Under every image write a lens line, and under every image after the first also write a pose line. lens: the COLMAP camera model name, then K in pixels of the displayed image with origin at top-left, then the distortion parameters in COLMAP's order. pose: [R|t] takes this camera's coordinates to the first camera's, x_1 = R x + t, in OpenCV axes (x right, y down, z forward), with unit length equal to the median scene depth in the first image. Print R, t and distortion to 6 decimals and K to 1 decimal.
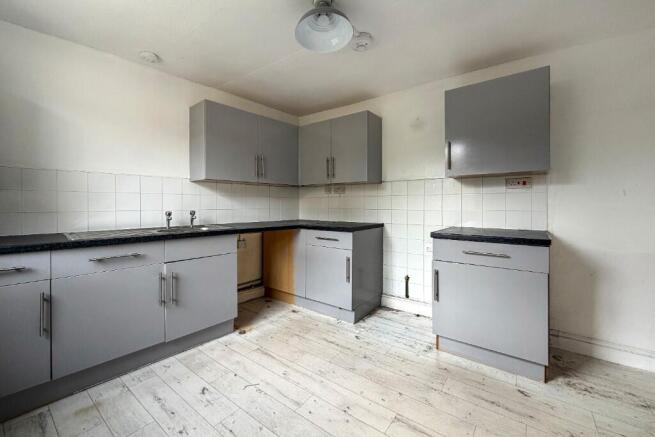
lens RADIAL K [[282.2, 0, 328.3], [0, 282.2, 208.3], [0, 0, 1]] dist [-0.000986, 0.000074]
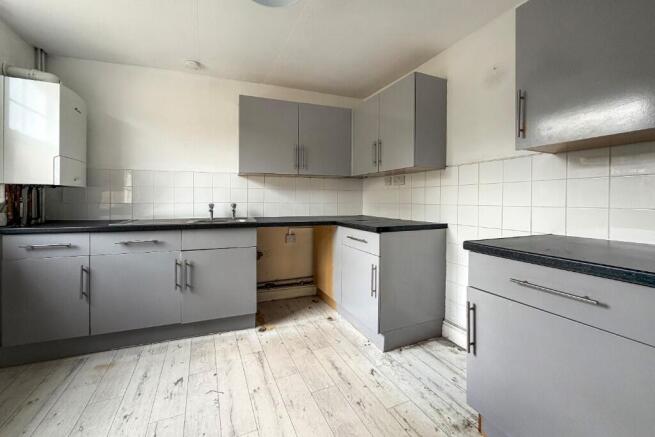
lens RADIAL K [[281.0, 0, 325.2], [0, 281.0, 204.1], [0, 0, 1]] dist [-0.002023, -0.000130]
pose [[0.870296, 0.011299, -0.492400, 0.331376], [-0.010056, 0.999936, 0.005172, 0.003032], [0.492427, 0.000451, 0.870354, 0.255877]]
